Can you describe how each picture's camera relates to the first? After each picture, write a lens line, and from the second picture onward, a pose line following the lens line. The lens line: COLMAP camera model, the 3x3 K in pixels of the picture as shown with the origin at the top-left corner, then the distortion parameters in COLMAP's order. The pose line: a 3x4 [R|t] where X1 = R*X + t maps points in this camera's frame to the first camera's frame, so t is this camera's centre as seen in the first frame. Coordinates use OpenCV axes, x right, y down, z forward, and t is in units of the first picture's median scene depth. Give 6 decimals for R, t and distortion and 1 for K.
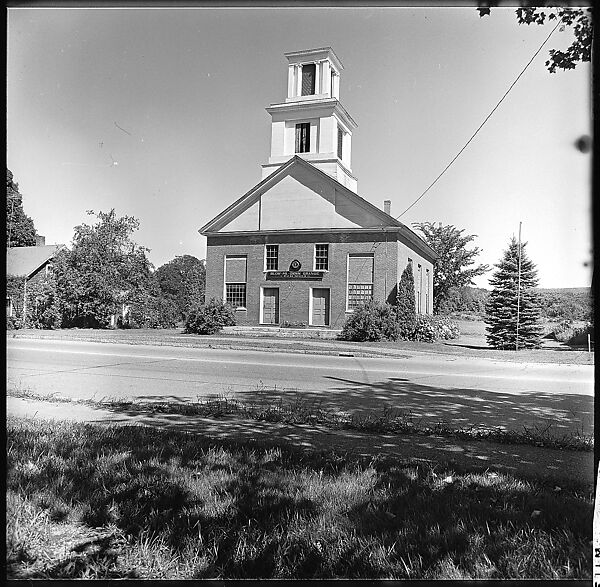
lens RADIAL K [[561.6, 0, 299.4], [0, 561.6, 301.7], [0, 0, 1]] dist [-0.054965, 0.018711]
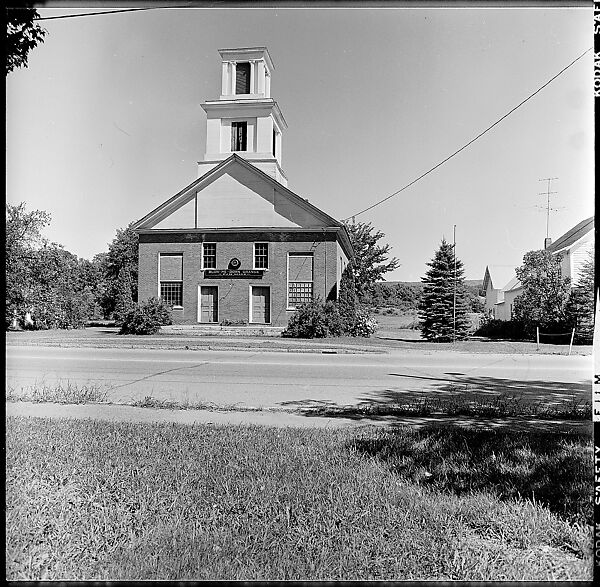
lens RADIAL K [[561.6, 0, 299.4], [0, 561.6, 301.7], [0, 0, 1]] dist [-0.054965, 0.018711]
pose [[0.974390, -0.012880, 0.224495, -0.119457], [0.010688, 0.999883, 0.010974, -0.006529], [-0.224610, -0.008294, 0.974413, -0.003774]]
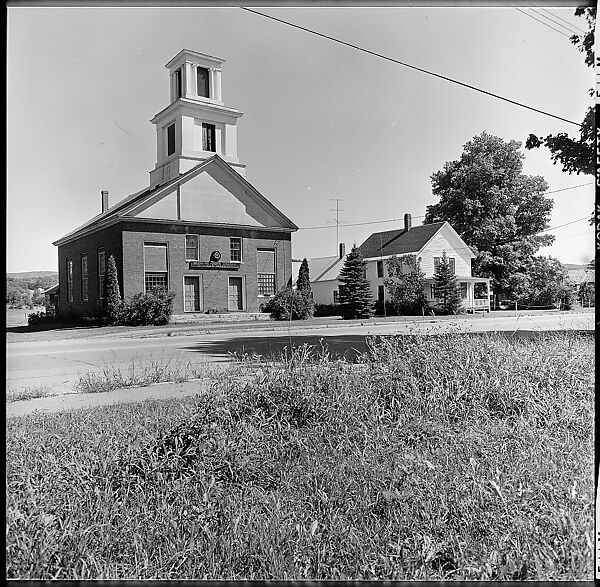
lens RADIAL K [[561.6, 0, 299.4], [0, 561.6, 301.7], [0, 0, 1]] dist [-0.054965, 0.018711]
pose [[0.540245, -0.033437, 0.840843, -0.827647], [0.017585, 0.999441, 0.028445, -0.004567], [-0.841324, -0.000581, 0.540531, 0.276413]]
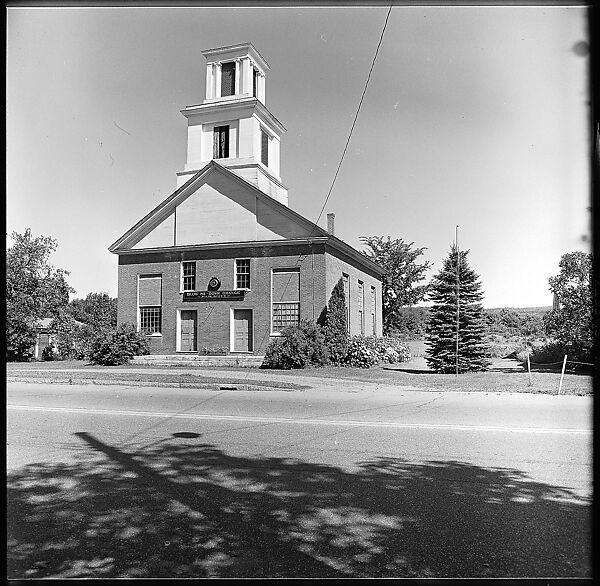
lens RADIAL K [[561.6, 0, 299.4], [0, 561.6, 301.2], [0, 0, 1]] dist [-0.054965, 0.018711]
pose [[0.999016, -0.025502, 0.036284, 0.093443], [0.027165, 0.998566, -0.046124, 0.006434], [-0.035055, 0.047064, 0.998277, 0.115359]]
